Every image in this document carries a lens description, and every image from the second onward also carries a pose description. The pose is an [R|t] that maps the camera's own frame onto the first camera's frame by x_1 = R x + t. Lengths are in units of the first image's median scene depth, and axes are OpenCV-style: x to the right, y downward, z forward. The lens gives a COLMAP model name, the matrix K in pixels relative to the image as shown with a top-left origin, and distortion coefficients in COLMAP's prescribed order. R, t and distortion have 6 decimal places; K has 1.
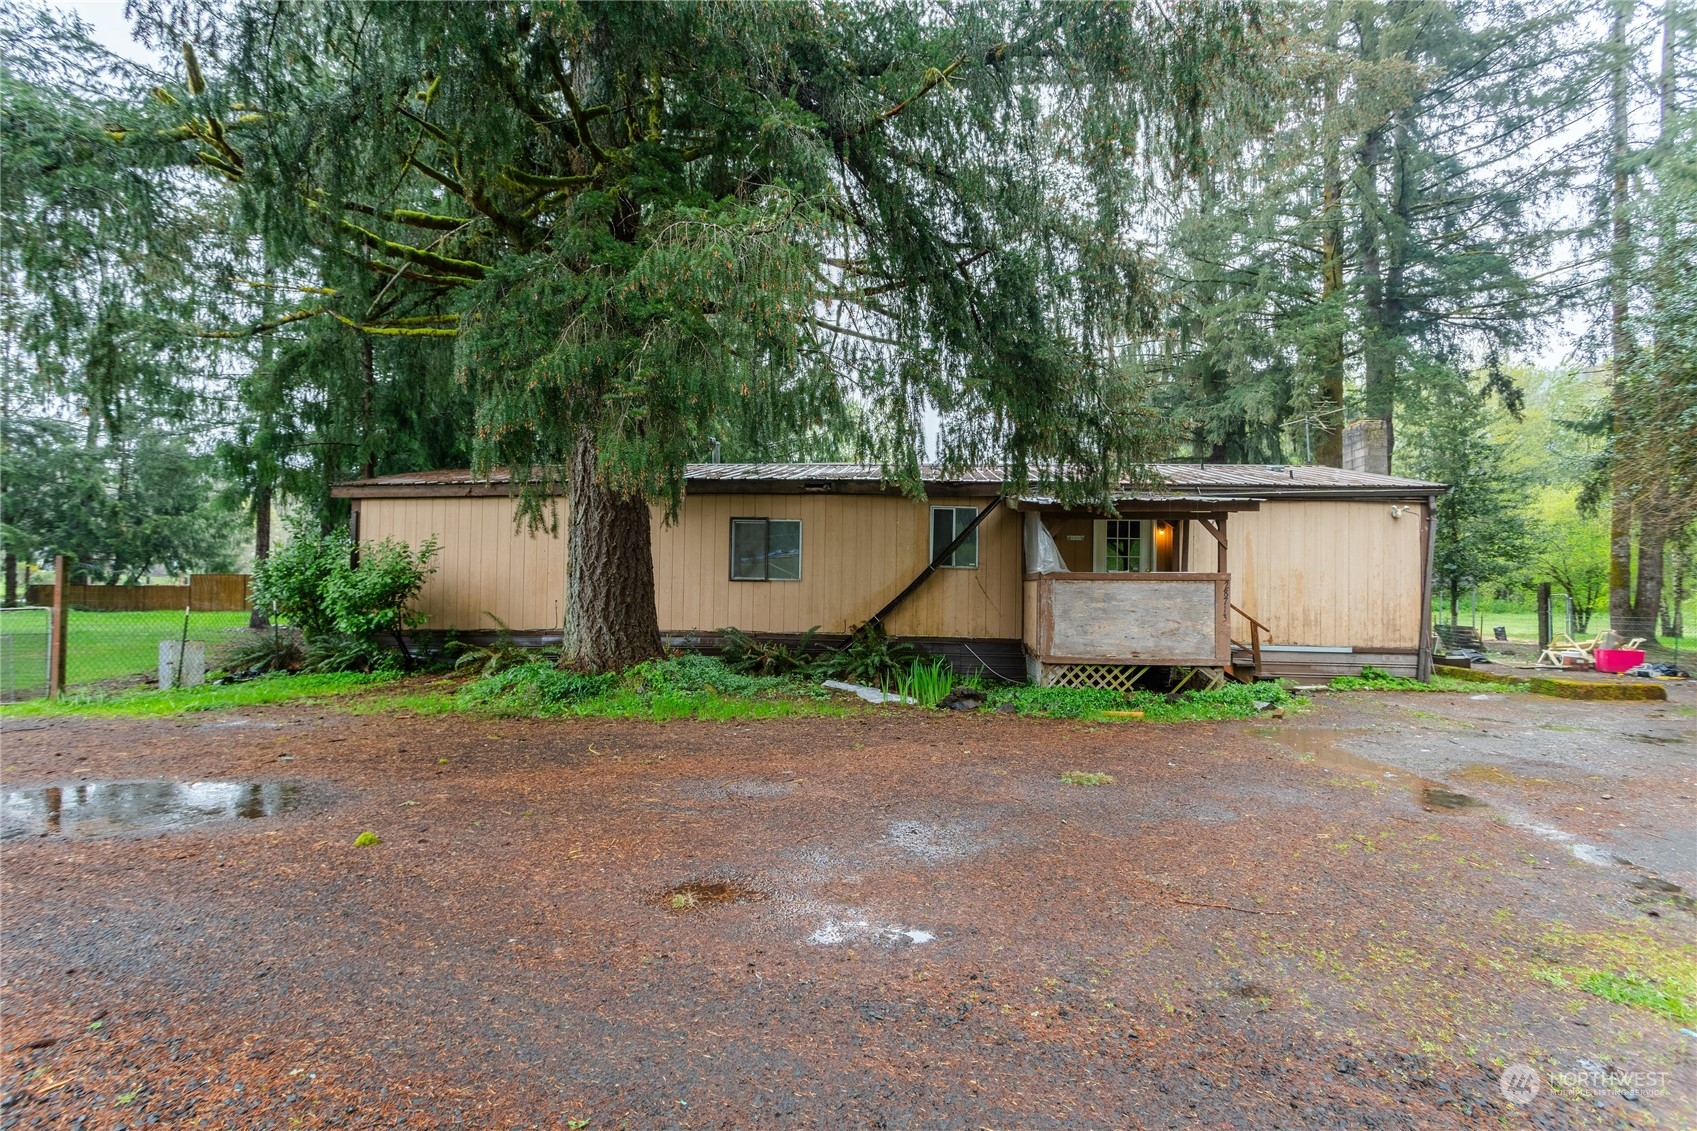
lens RADIAL K [[804.2, 0, 848.5], [0, 804.2, 565.5], [0, 0, 1]] dist [0.004592, 0.001101]
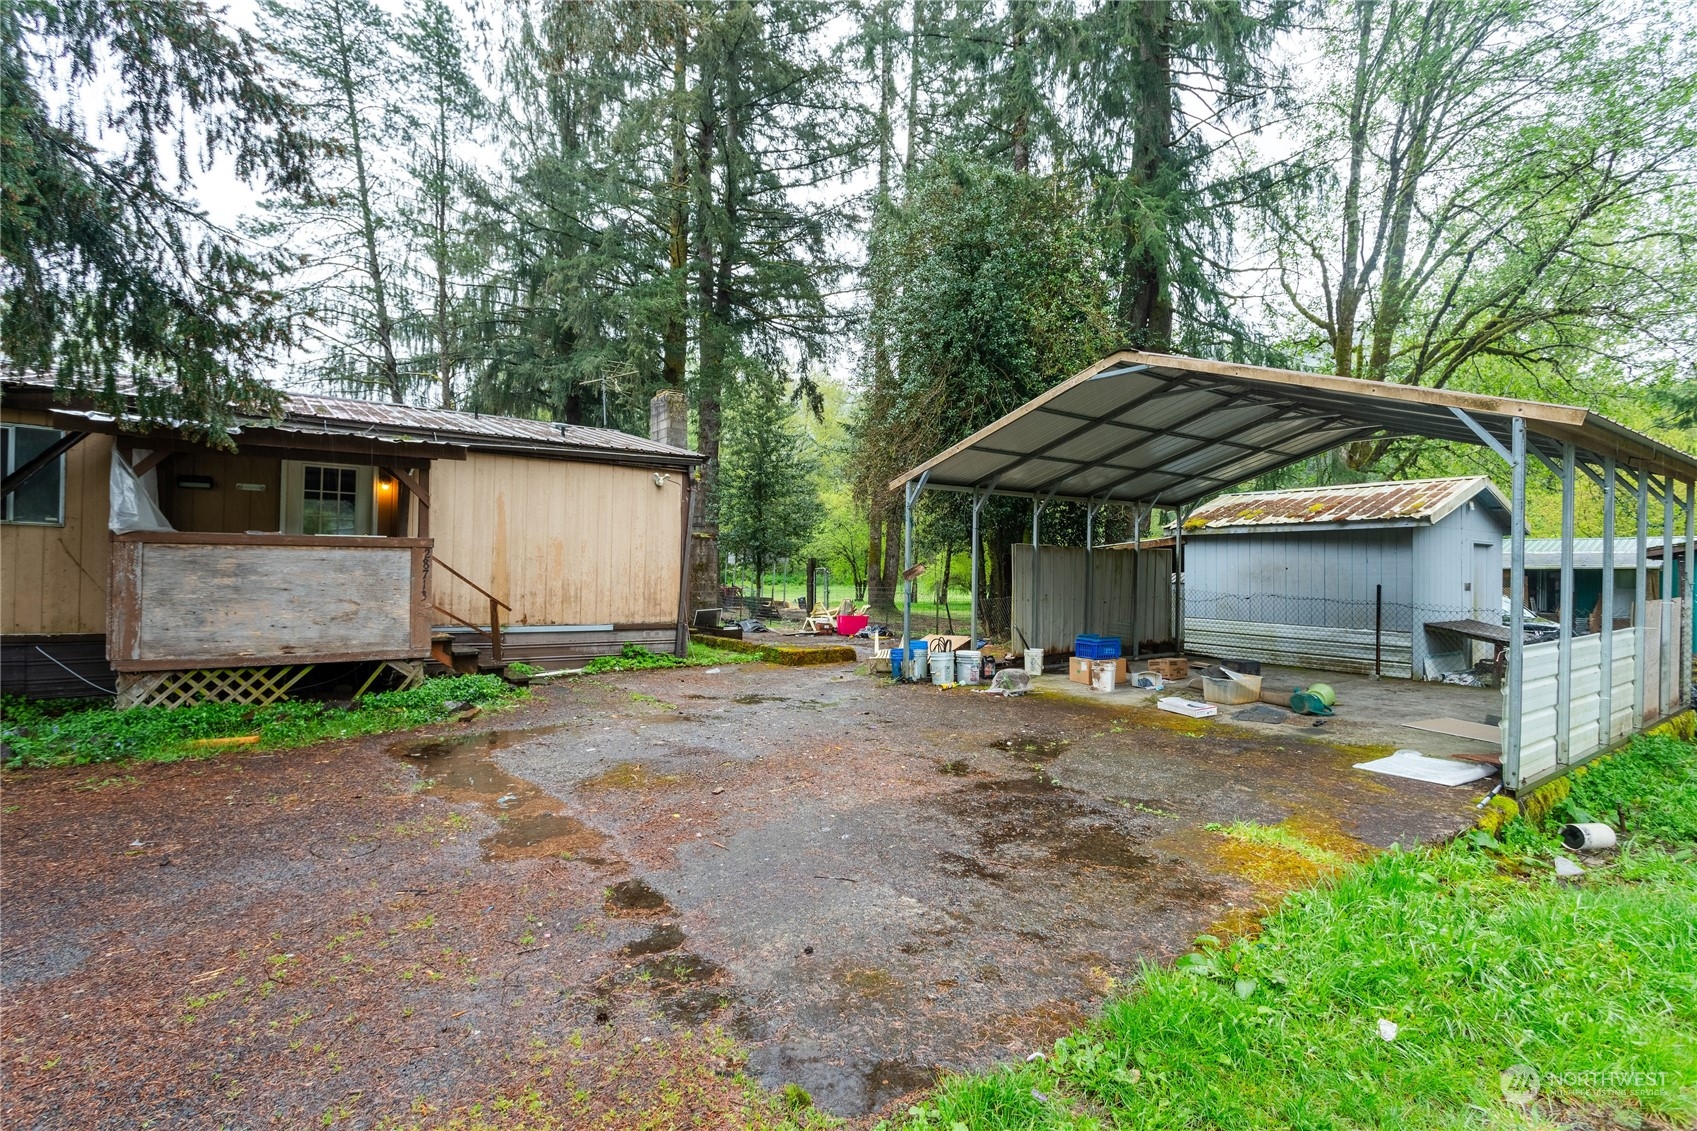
lens RADIAL K [[804.2, 0, 848.5], [0, 804.2, 565.5], [0, 0, 1]] dist [0.004592, 0.001101]
pose [[0.776110, 0.003031, 0.630590, 0.187523], [-0.020777, 0.999568, 0.020766, 0.007240], [-0.630255, -0.029218, 0.775838, 0.089733]]
